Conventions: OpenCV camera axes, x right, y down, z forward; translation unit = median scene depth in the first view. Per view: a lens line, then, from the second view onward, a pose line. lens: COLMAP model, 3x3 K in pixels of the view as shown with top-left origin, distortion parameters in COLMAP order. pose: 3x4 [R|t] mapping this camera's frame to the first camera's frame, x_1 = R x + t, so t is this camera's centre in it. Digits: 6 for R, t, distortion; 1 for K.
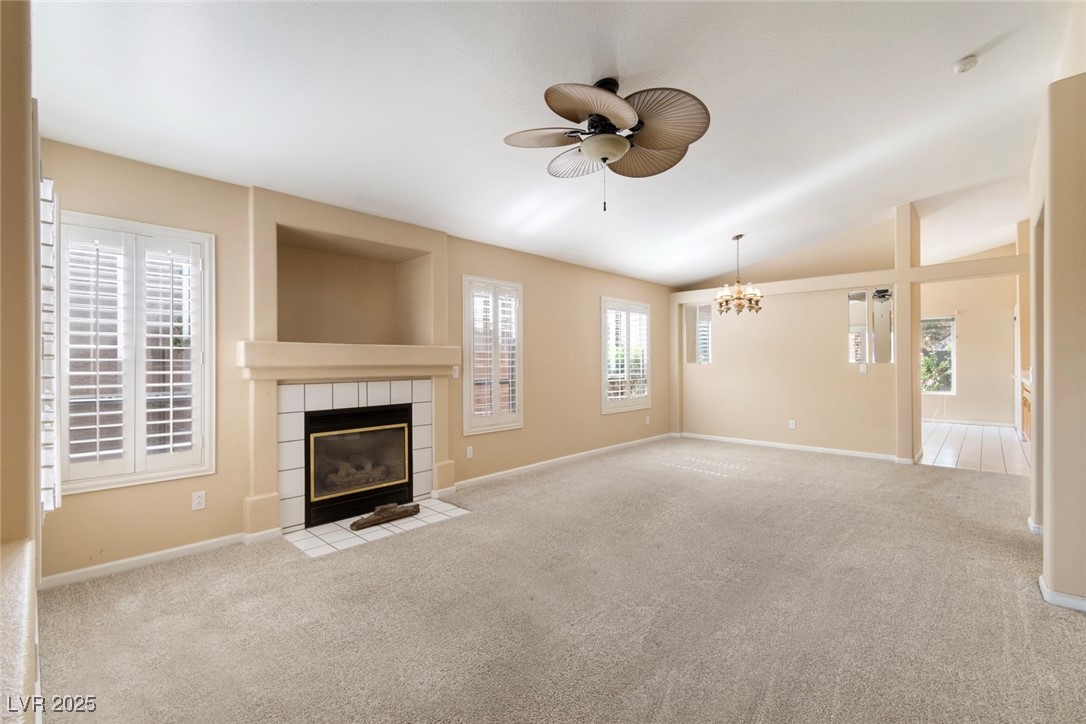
lens RADIAL K [[478.9, 0, 540.9], [0, 478.9, 361.1], [0, 0, 1]] dist [-0.001152, -0.000950]
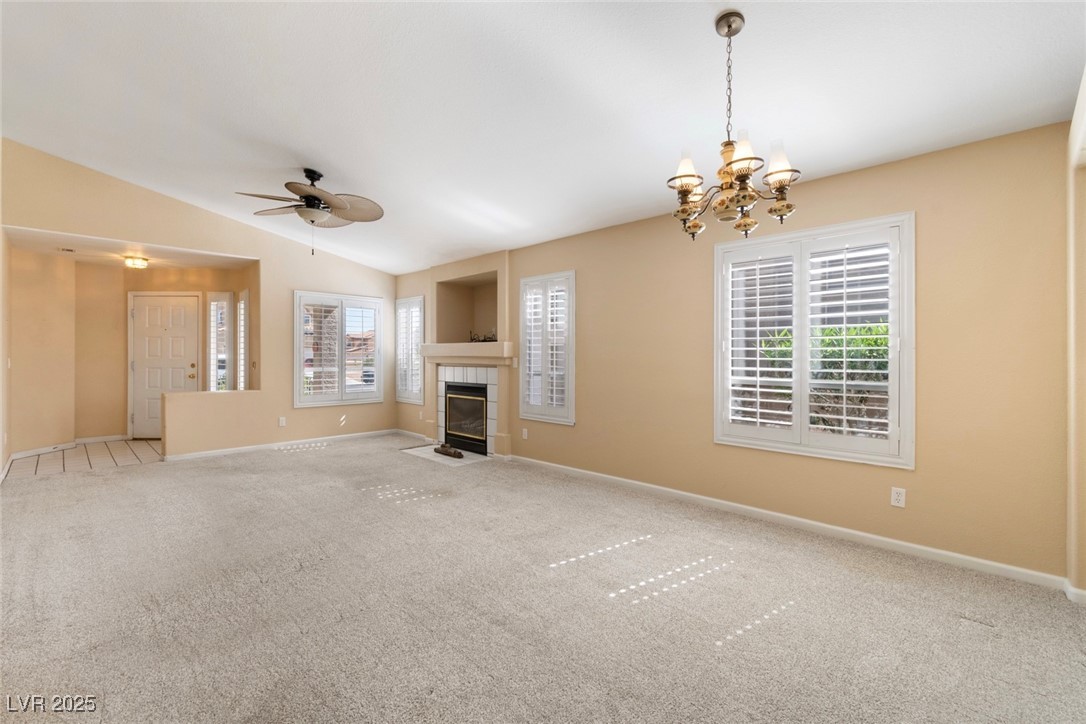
lens RADIAL K [[478.9, 0, 525.3], [0, 478.9, 352.7], [0, 0, 1]] dist [-0.001152, -0.000950]
pose [[-0.043552, 0.005994, -0.999033, 0.933577], [0.007318, 0.999957, 0.005681, -0.008425], [0.999024, -0.007064, -0.043594, 0.992397]]
